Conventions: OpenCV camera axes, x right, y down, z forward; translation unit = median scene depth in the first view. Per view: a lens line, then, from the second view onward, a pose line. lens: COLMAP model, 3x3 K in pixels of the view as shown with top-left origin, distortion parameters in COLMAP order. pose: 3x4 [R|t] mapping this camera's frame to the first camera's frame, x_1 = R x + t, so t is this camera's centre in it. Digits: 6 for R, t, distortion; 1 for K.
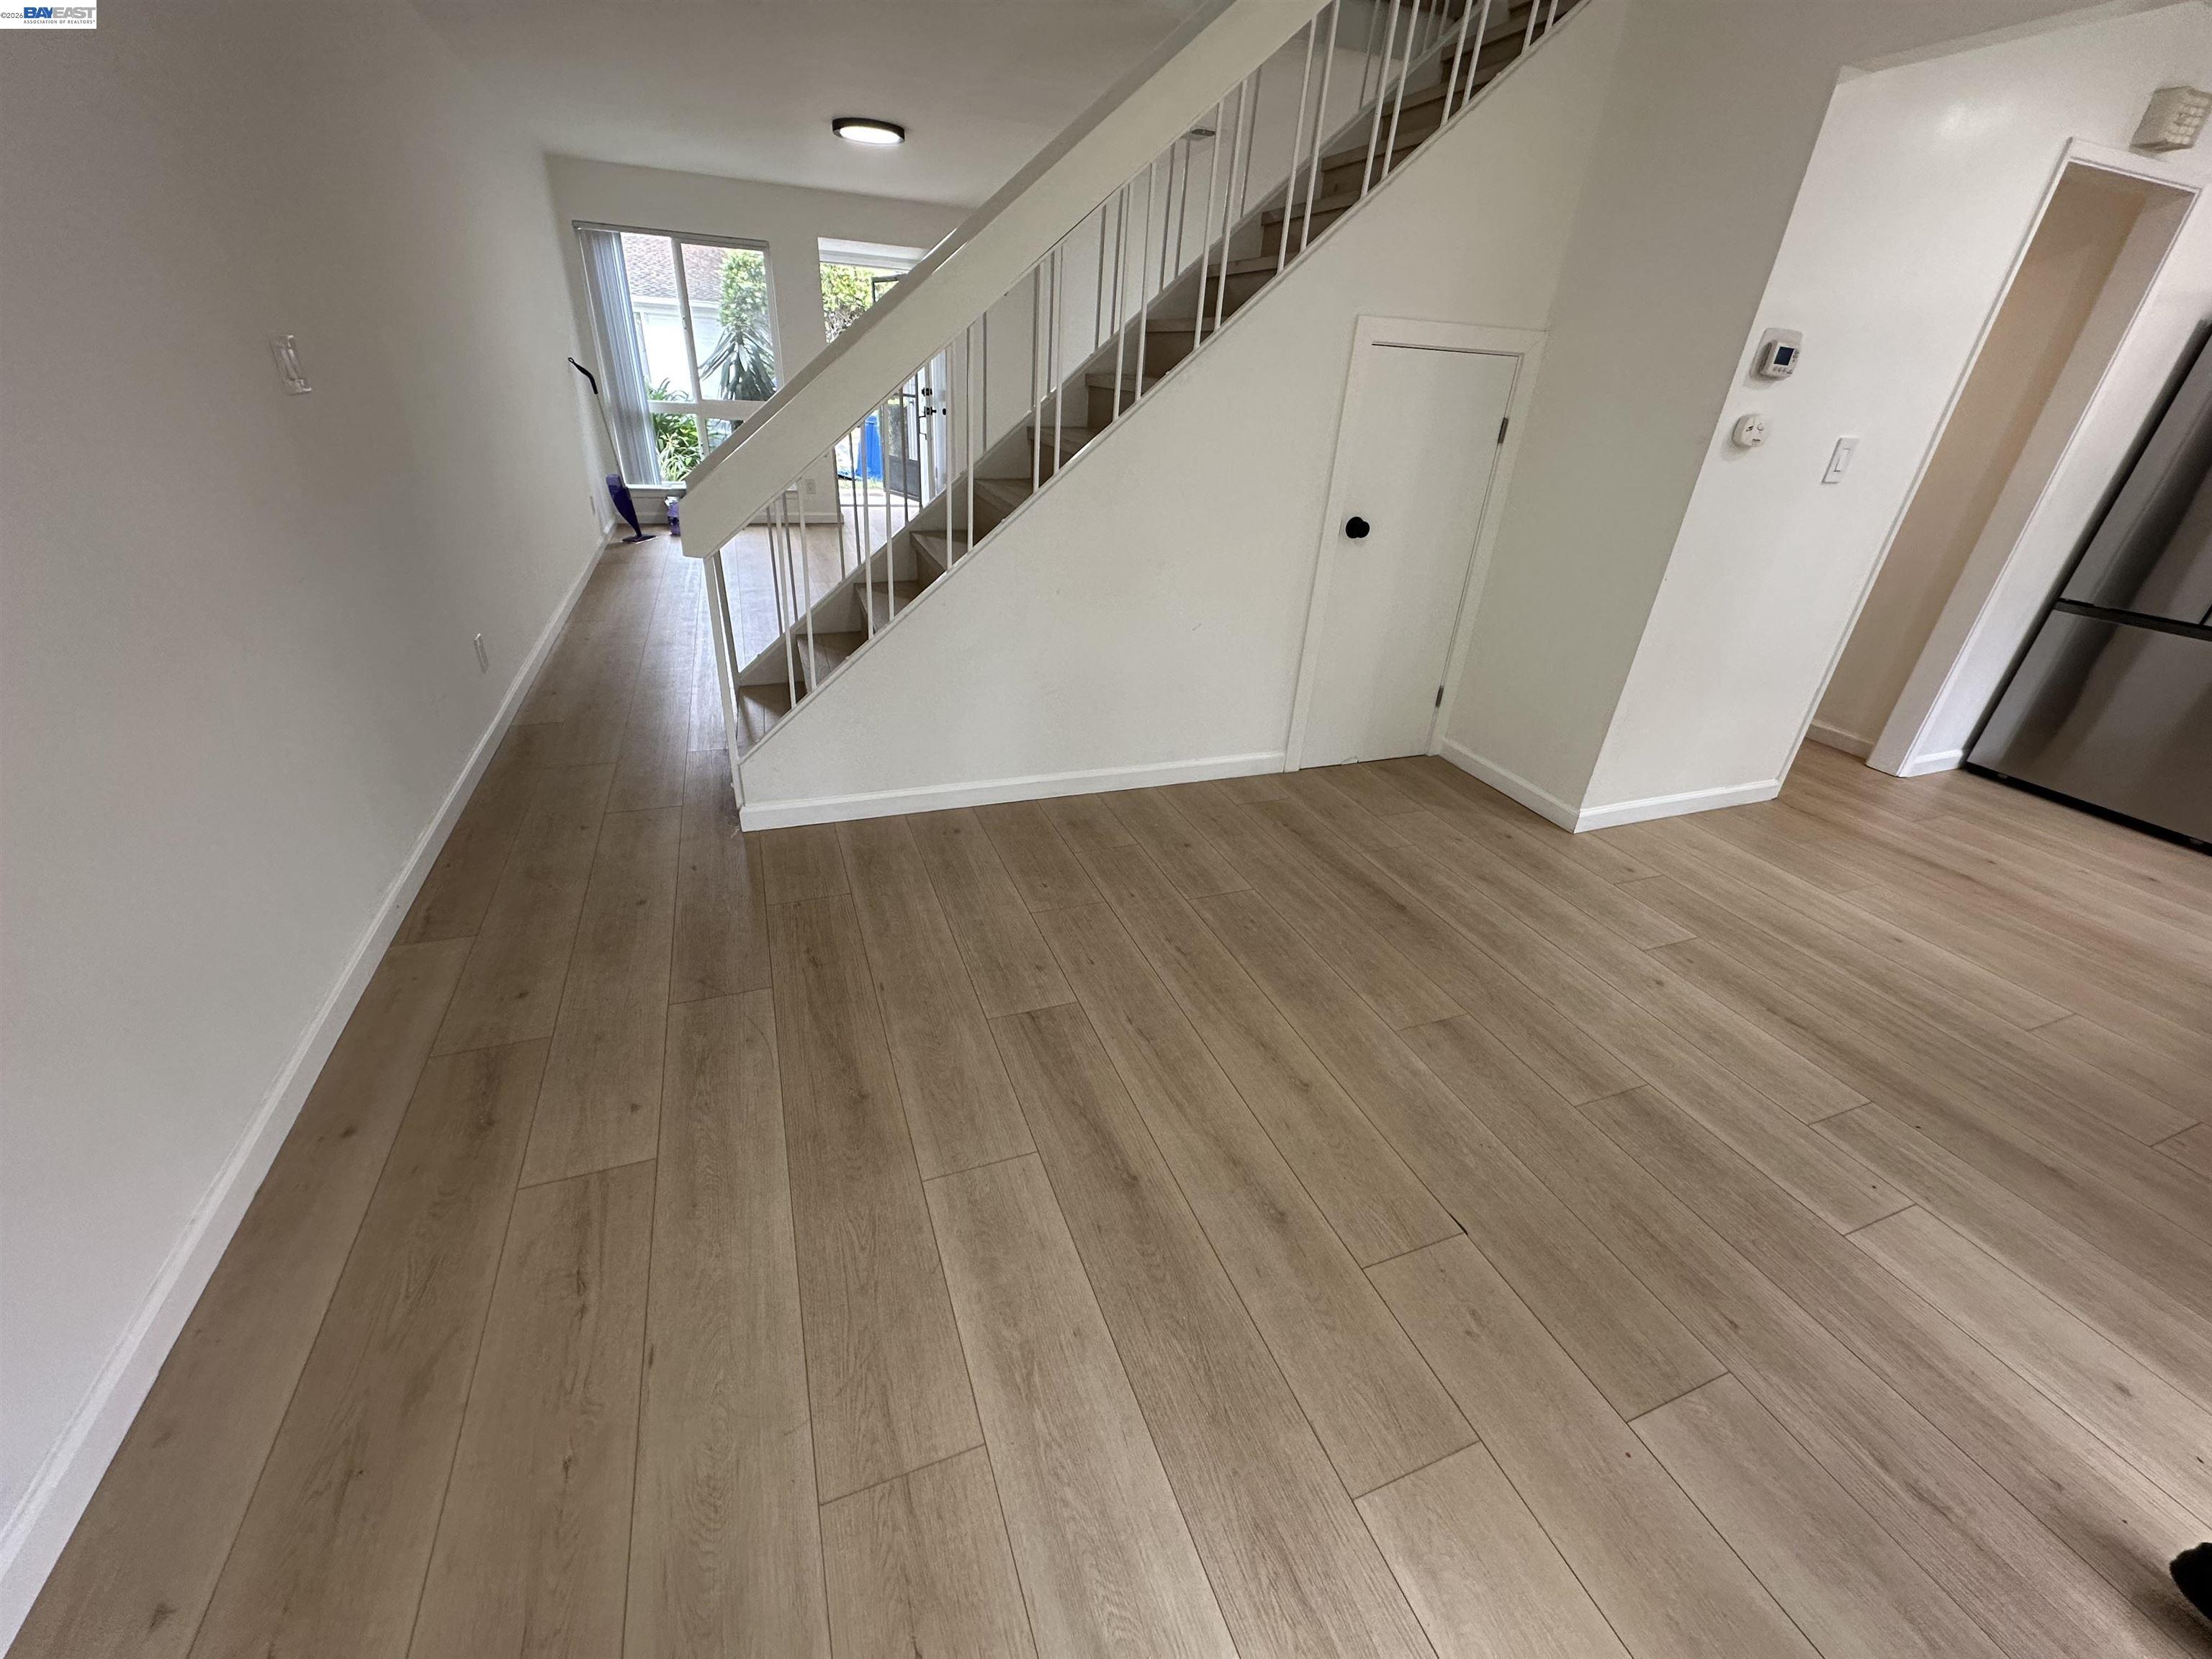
lens RADIAL K [[879.4, 0, 1103.9], [0, 879.4, 828.5], [0, 0, 1]] dist [-0.001050, 0.000224]
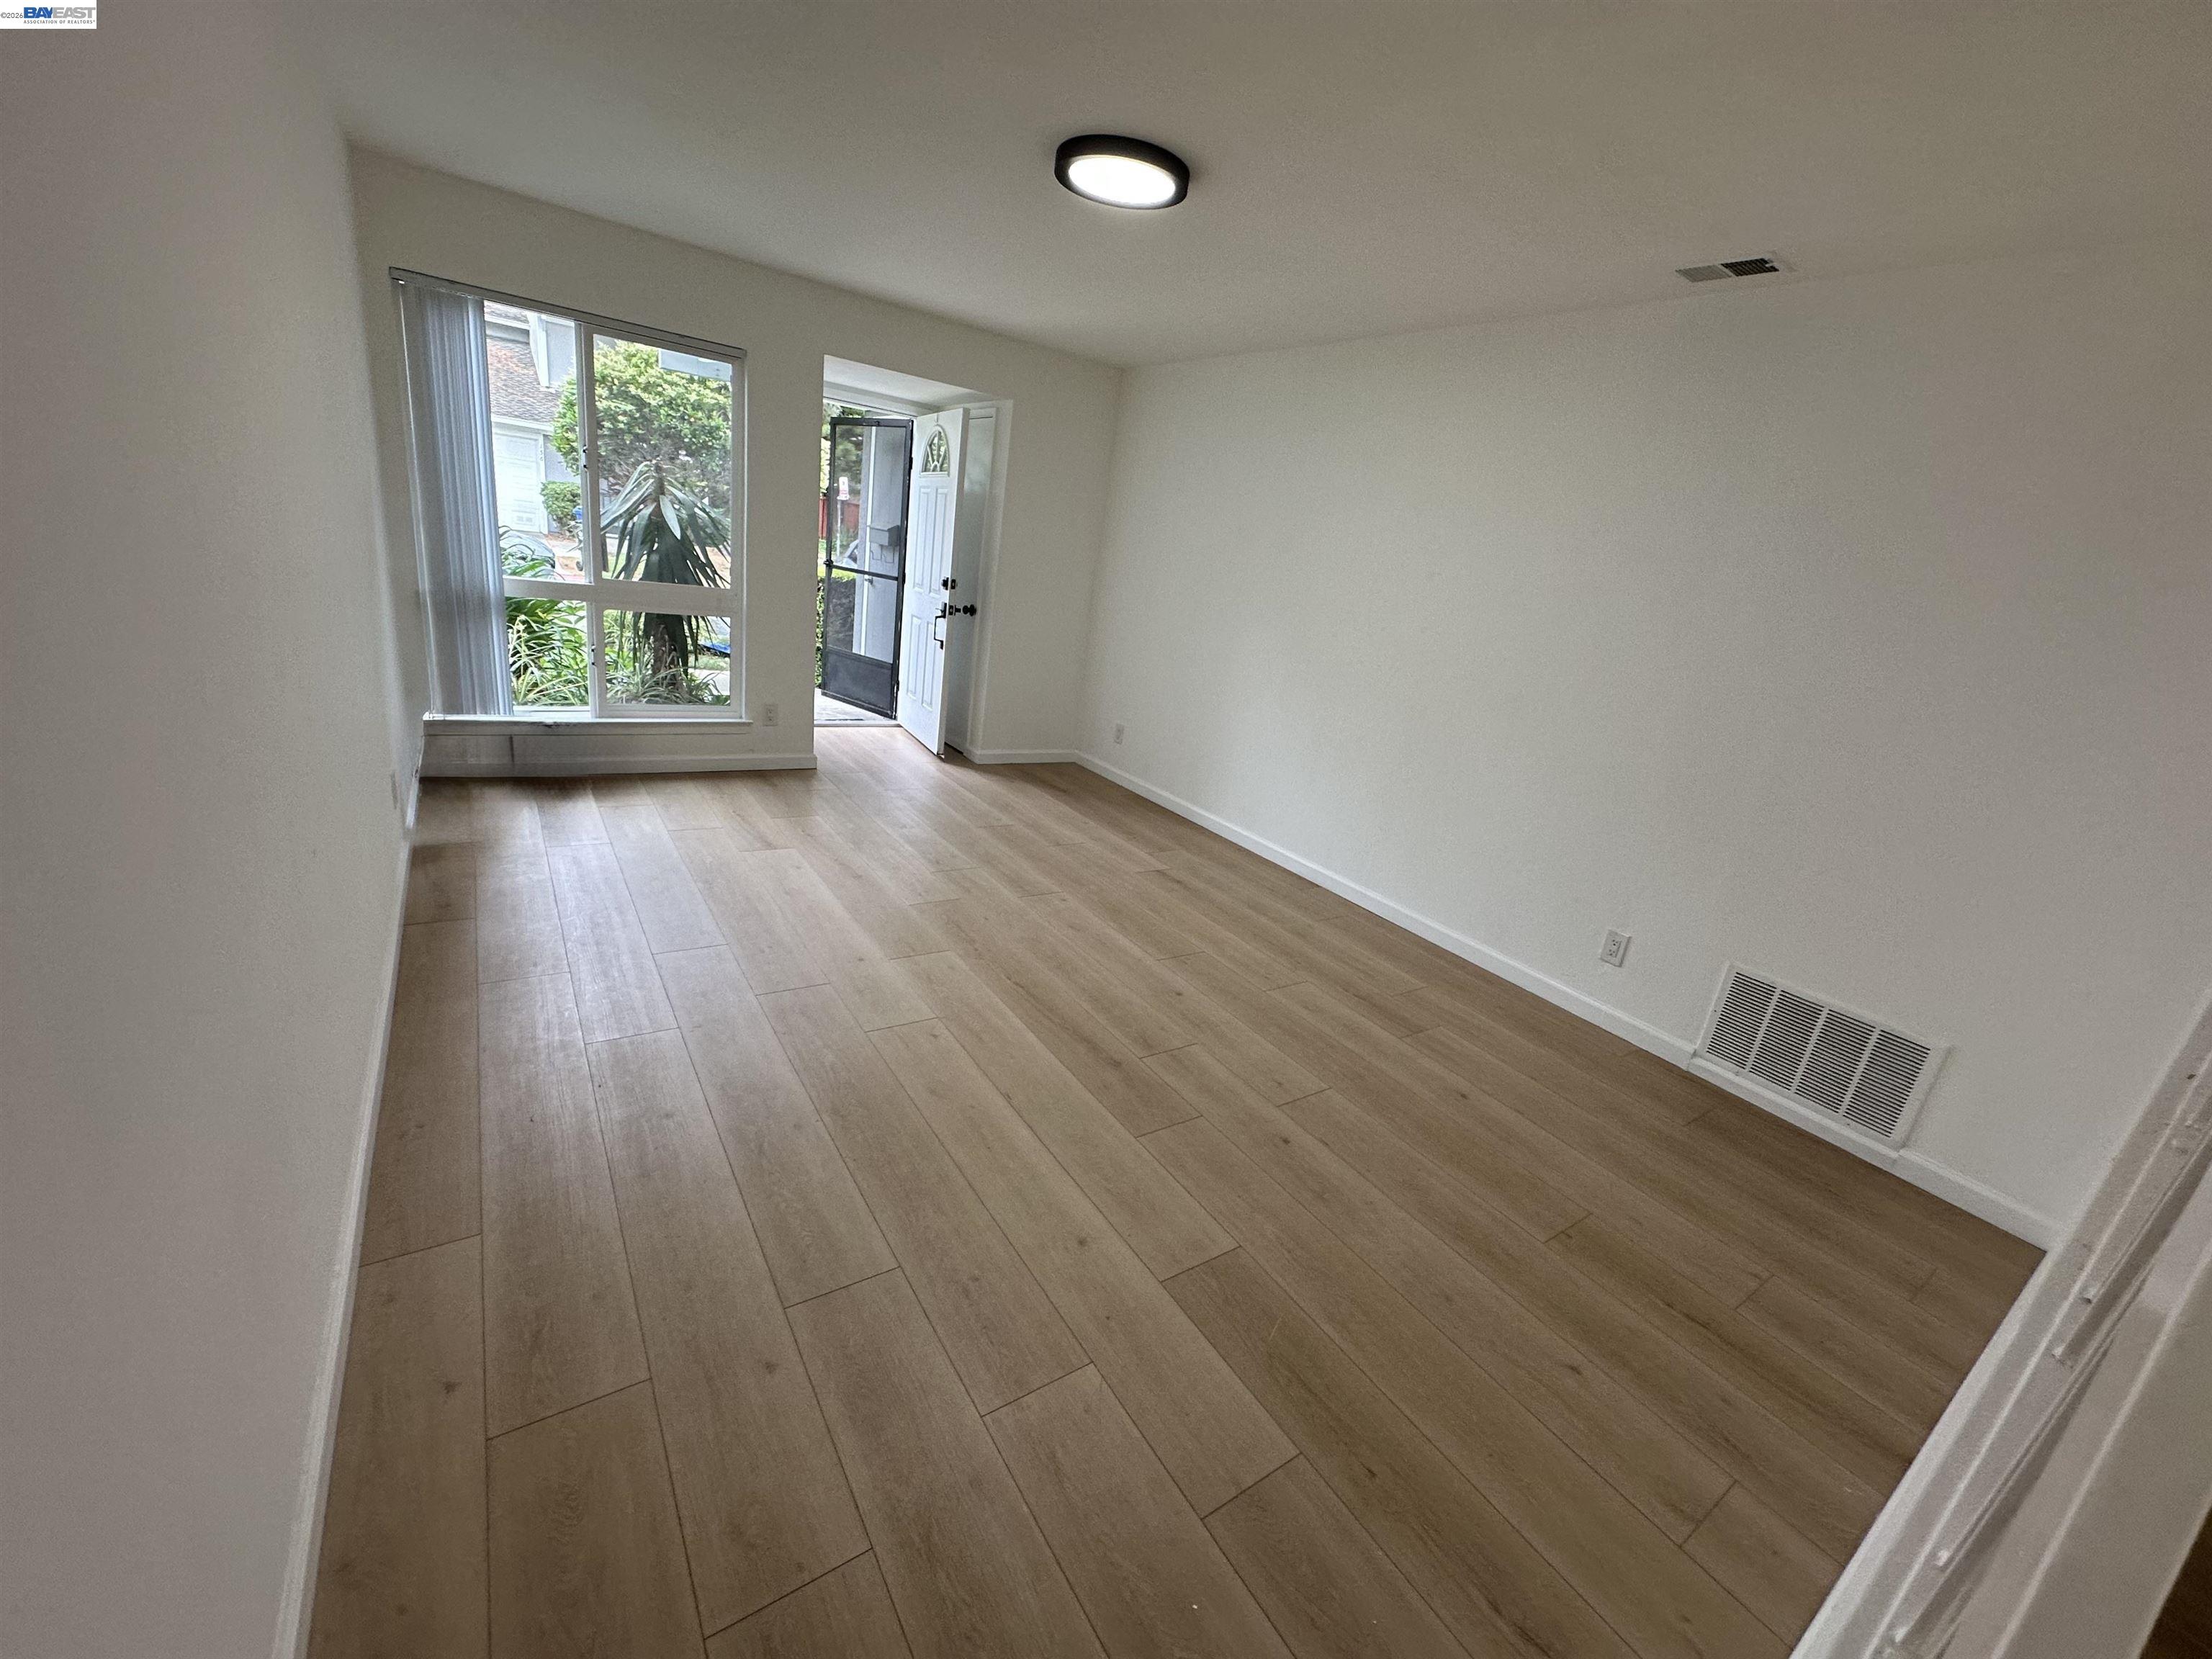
lens RADIAL K [[879.4, 0, 1103.9], [0, 879.4, 828.5], [0, 0, 1]] dist [-0.001050, 0.000224]
pose [[0.972732, -0.003442, 0.231905, -0.291801], [0.036935, 0.989429, -0.140239, -0.247765], [-0.228971, 0.144981, 0.962576, 0.412202]]
